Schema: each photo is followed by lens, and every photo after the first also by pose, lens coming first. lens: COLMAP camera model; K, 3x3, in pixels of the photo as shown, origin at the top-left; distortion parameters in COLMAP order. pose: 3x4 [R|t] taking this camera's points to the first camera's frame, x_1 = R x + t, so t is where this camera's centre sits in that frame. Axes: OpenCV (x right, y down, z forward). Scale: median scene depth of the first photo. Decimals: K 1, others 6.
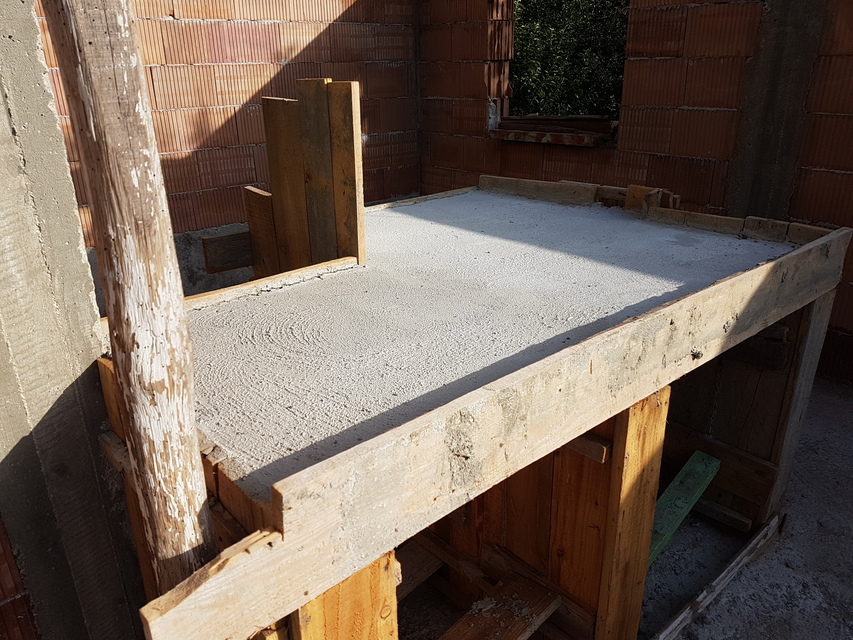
lens RADIAL K [[662.5, 0, 426.6], [0, 662.5, 326.4], [0, 0, 1]] dist [0.083061, -0.124021]
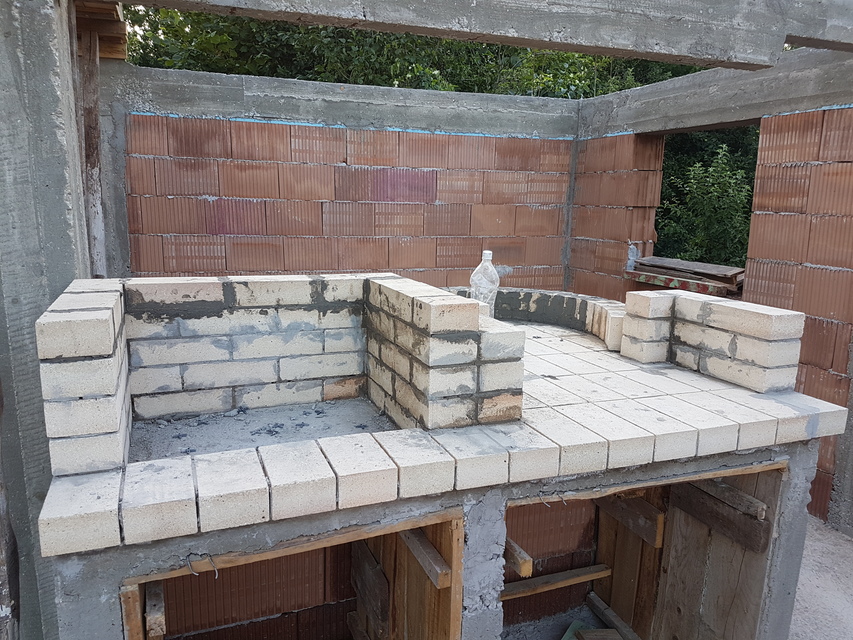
lens RADIAL K [[662.5, 0, 431.8], [0, 662.5, 320.1], [0, 0, 1]] dist [0.083061, -0.124021]
pose [[0.937970, 0.098298, -0.332491, 0.200776], [-0.160570, 0.973087, -0.165287, -0.009507], [0.307296, 0.208423, 0.928509, -0.017980]]
